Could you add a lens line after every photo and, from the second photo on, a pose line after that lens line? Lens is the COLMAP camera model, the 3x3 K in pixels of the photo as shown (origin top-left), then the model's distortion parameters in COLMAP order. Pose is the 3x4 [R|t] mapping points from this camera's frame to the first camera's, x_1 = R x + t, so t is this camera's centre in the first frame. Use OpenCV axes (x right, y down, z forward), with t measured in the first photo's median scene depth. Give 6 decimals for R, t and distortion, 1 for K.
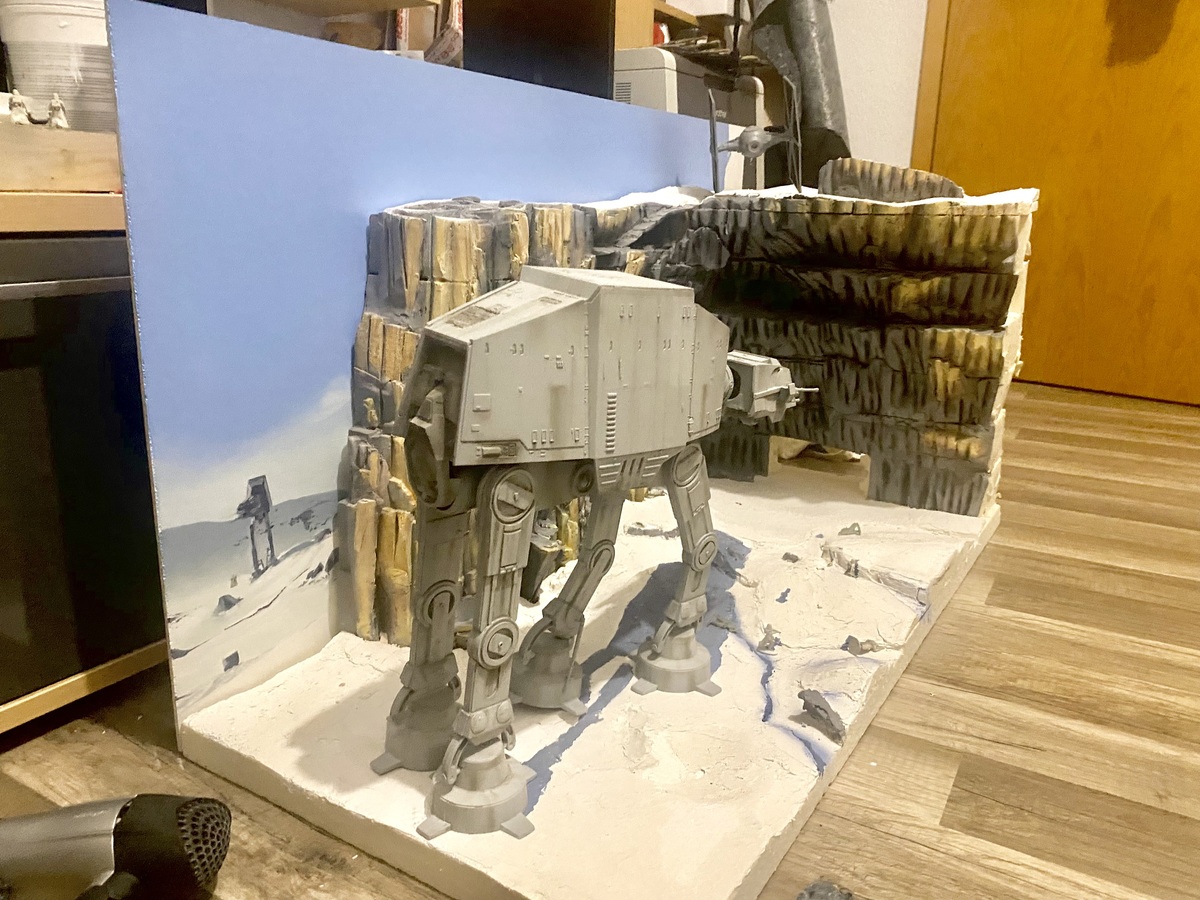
lens RADIAL K [[936.6, 0, 601.5], [0, 936.6, 452.9], [0, 0, 1]] dist [0.028840, -0.057777]
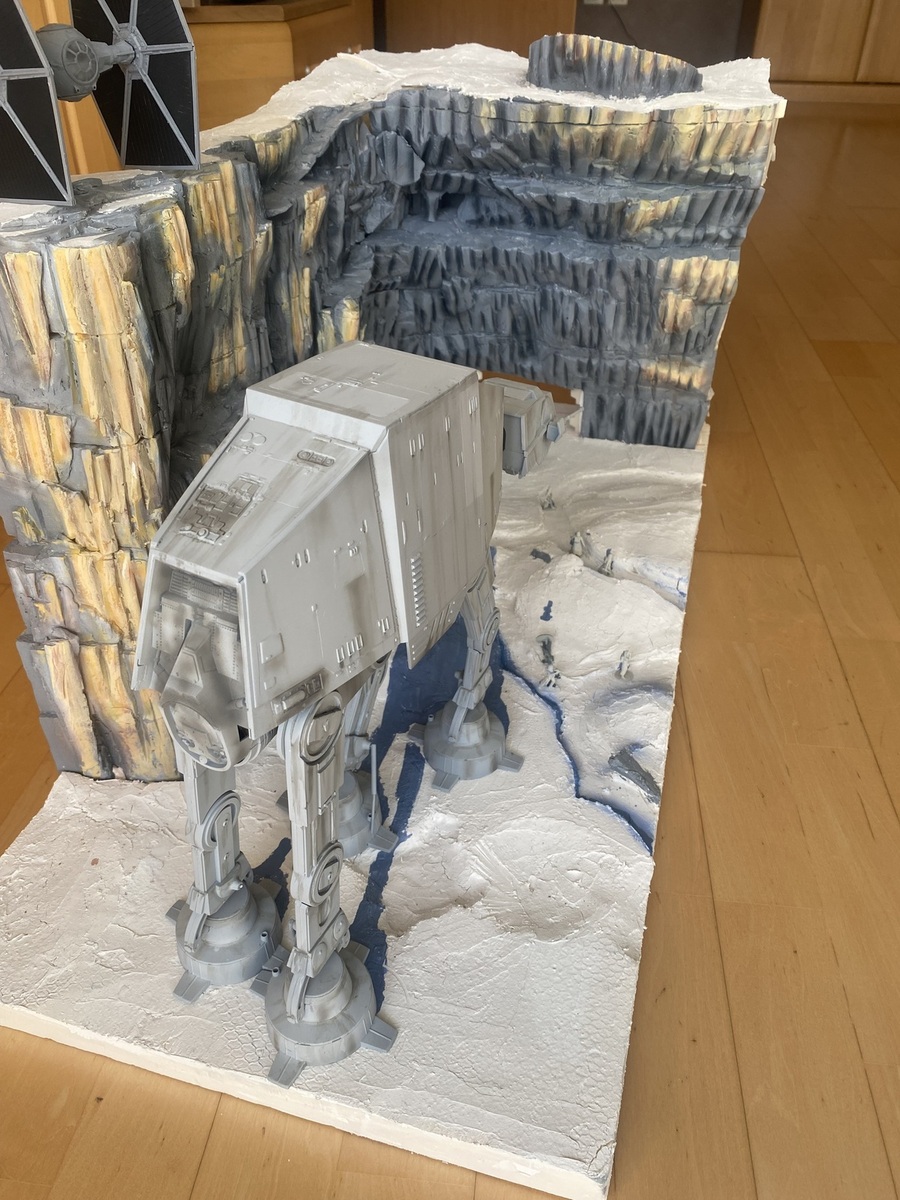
lens RADIAL K [[936.6, 0, 448.0], [0, 936.6, 603.2], [0, 0, 1]] dist [0.028840, -0.057777]
pose [[0.958637, -0.172205, 0.226628, -0.092676], [0.077421, 0.923954, 0.374586, -0.179853], [-0.273899, -0.341546, 0.899069, 0.172983]]
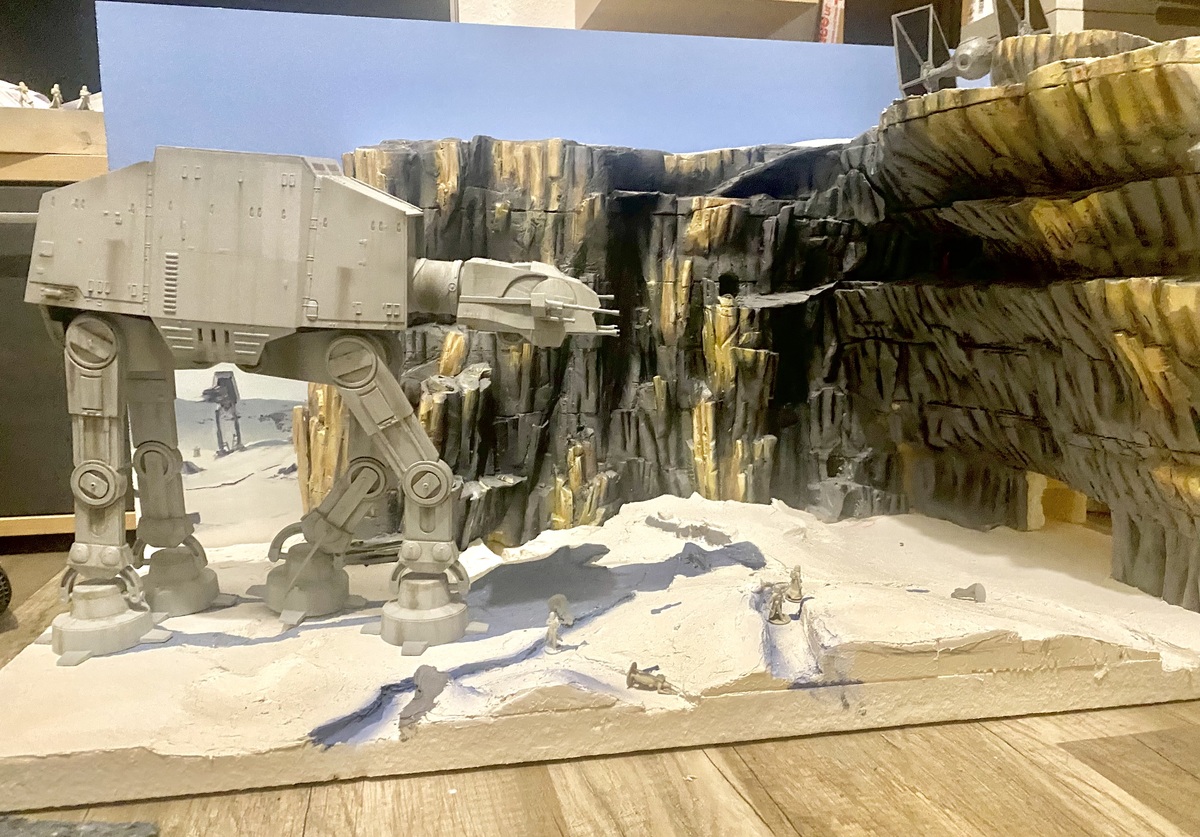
lens RADIAL K [[940.0, 0, 598.5], [0, 940.0, 420.7], [0, 0, 1]] dist [0.011081, 0.004432]
pose [[0.669597, 0.079355, -0.738473, 0.600088], [-0.176809, 0.982723, -0.054717, 0.048548], [0.721372, 0.167206, 0.672059, 0.375316]]
